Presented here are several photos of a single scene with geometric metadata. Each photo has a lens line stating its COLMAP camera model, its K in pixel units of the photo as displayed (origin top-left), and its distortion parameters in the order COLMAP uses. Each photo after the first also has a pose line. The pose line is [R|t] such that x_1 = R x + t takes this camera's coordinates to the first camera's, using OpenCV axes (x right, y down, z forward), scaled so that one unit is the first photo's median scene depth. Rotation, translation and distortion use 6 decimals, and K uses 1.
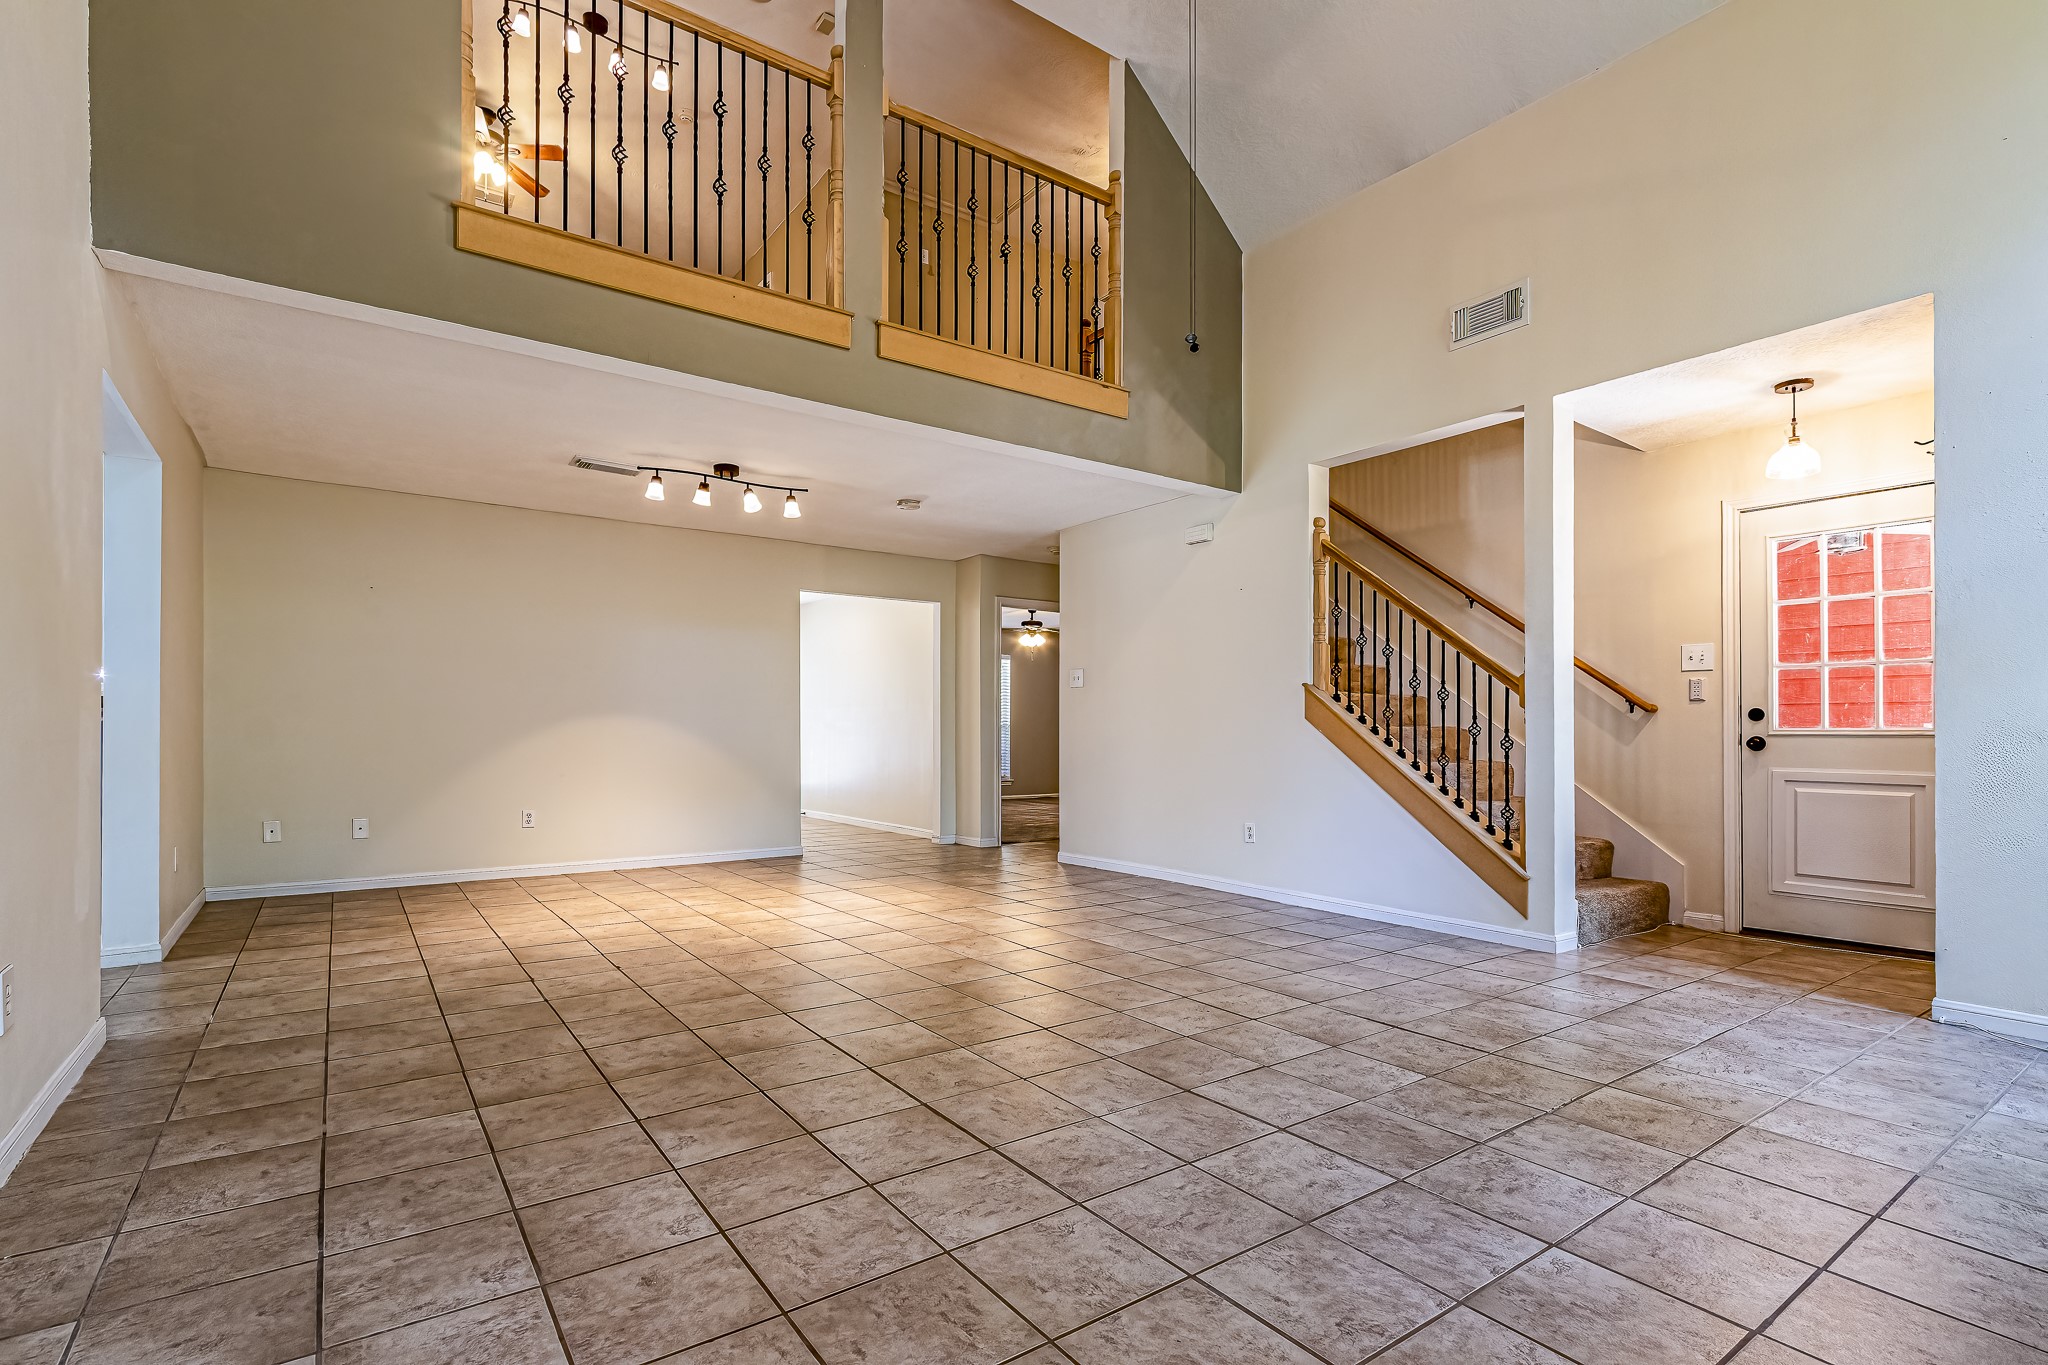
lens RADIAL K [[963.3, 0, 997.9], [0, 963.3, 727.9], [0, 0, 1]] dist [0.003541, -0.001798]
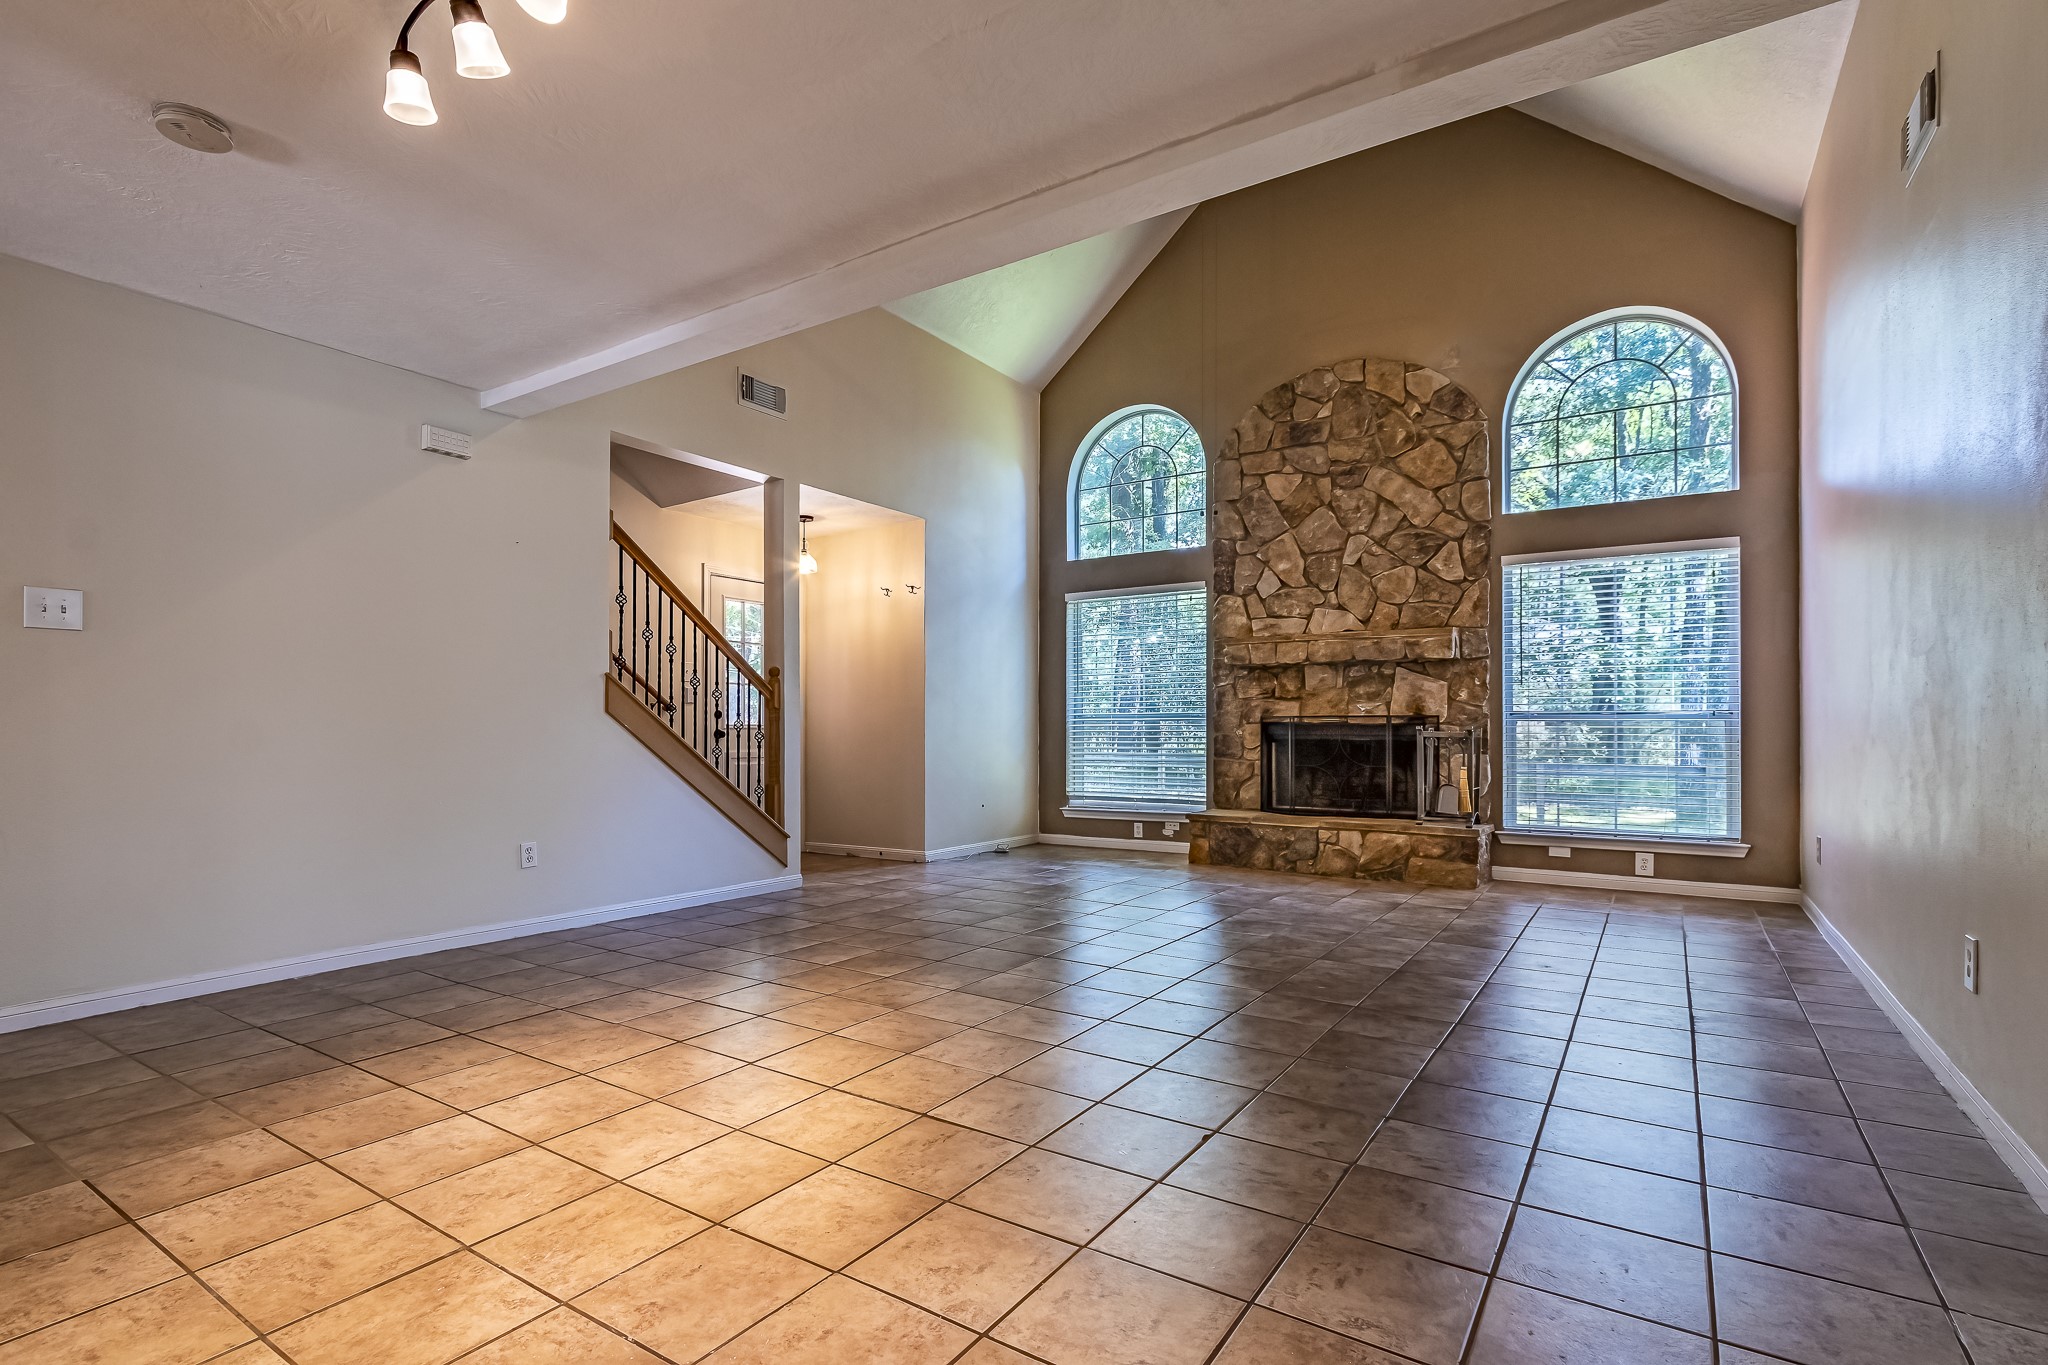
lens RADIAL K [[963.3, 0, 1039.7], [0, 963.3, 712.5], [0, 0, 1]] dist [0.003541, -0.001798]
pose [[-0.370061, 0.009133, 0.928963, -0.754660], [-0.007893, 0.999885, -0.012975, -0.001374], [-0.928974, -0.012134, -0.369946, 1.086939]]
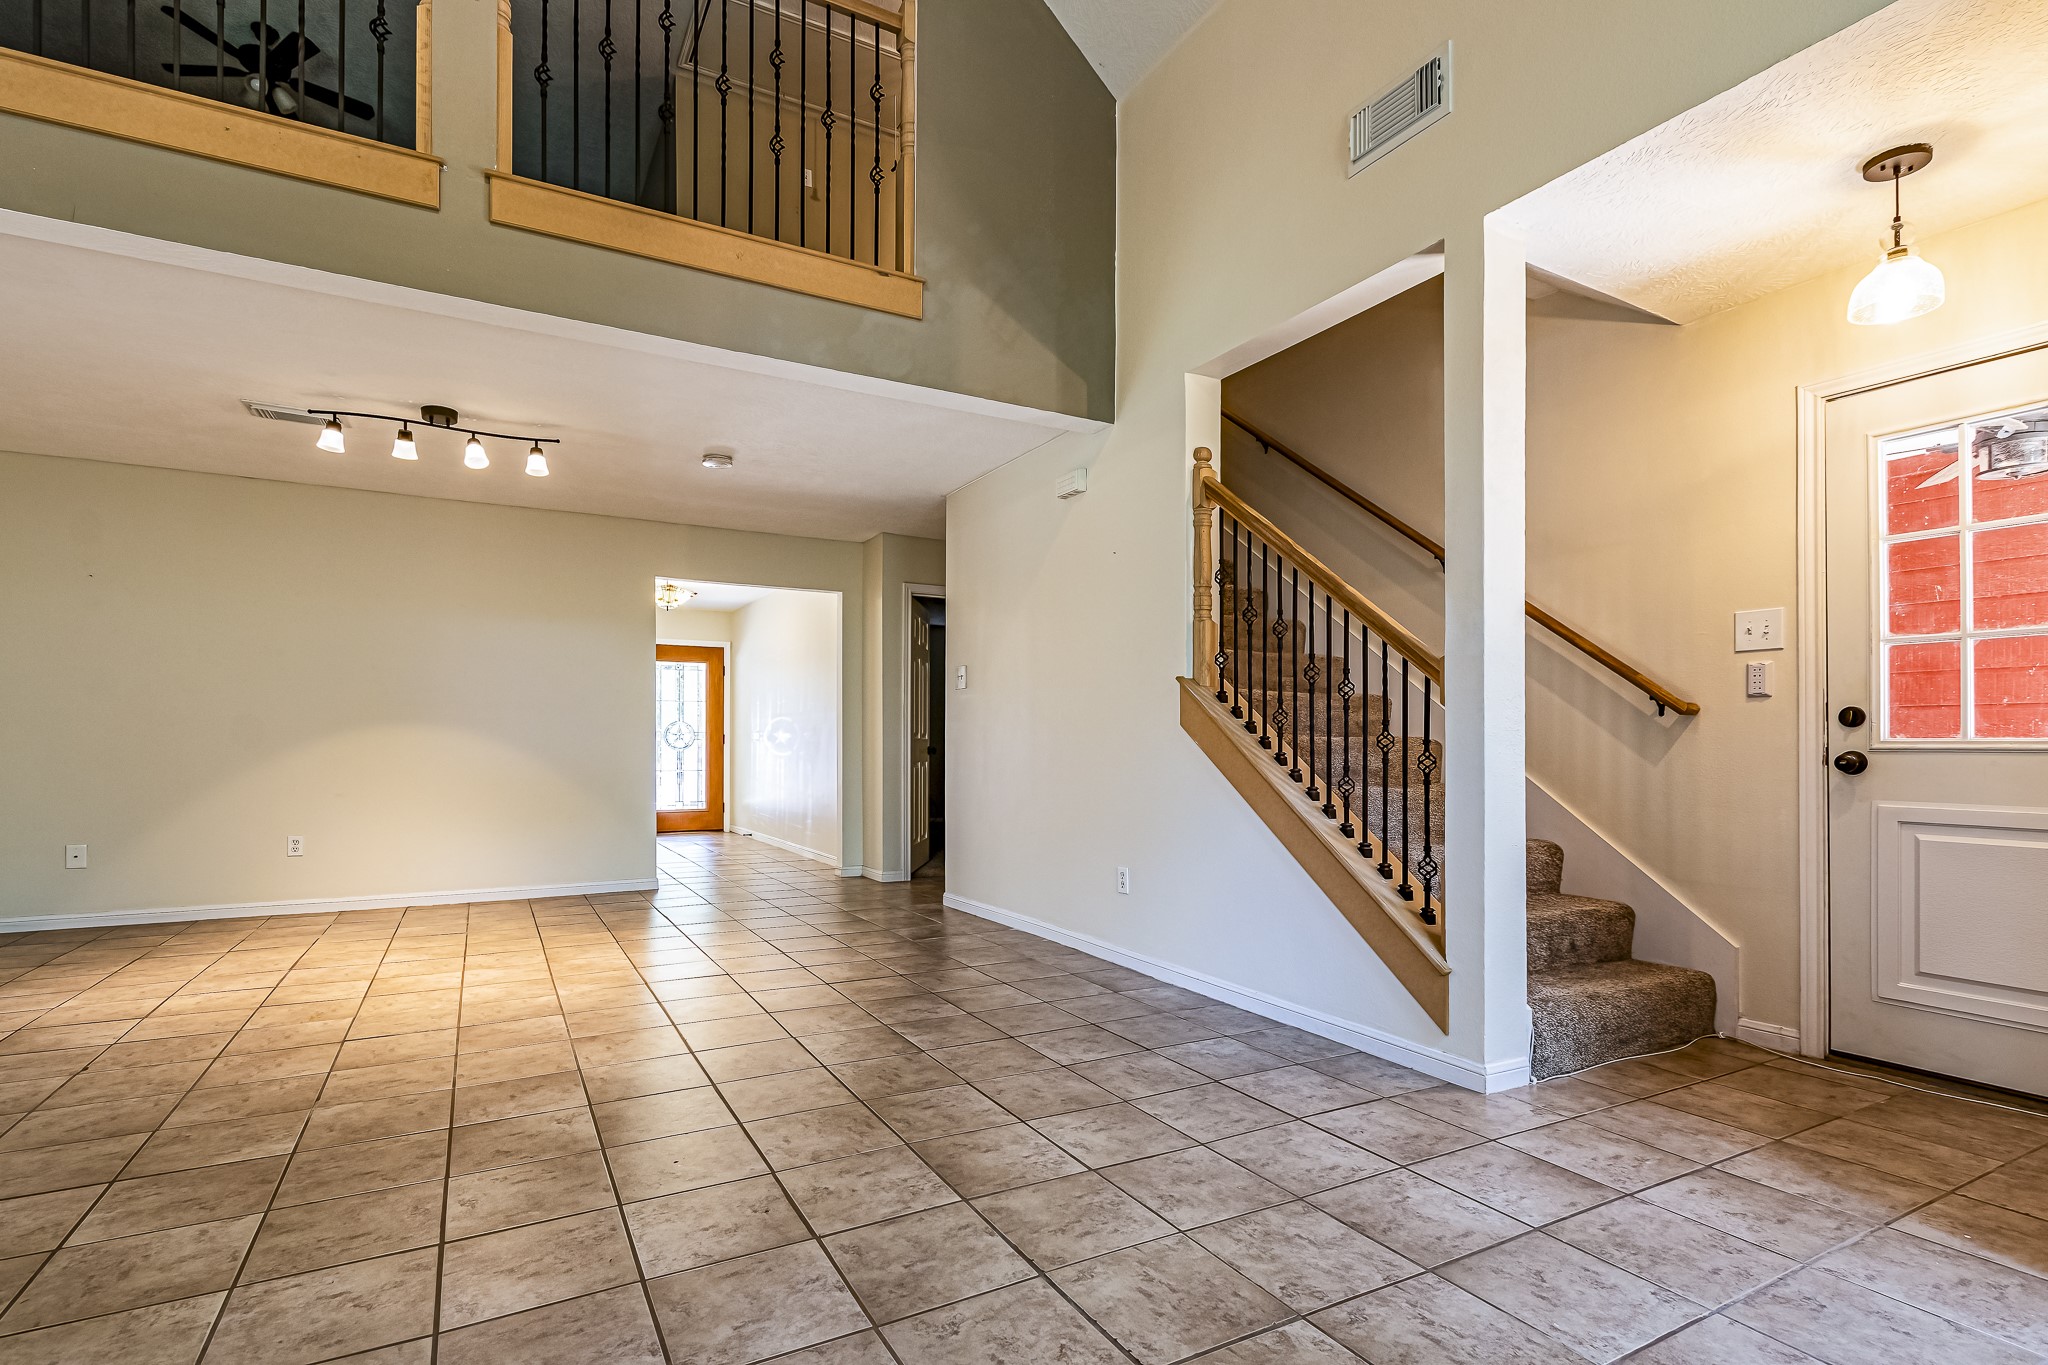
lens RADIAL K [[963.3, 0, 996.8], [0, 963.3, 740.8], [0, 0, 1]] dist [0.003541, -0.001798]
pose [[0.992183, -0.000197, -0.124789, 0.309047], [0.000210, 1.000000, 0.000087, 0.001594], [0.124789, -0.000112, 0.992183, 0.301958]]
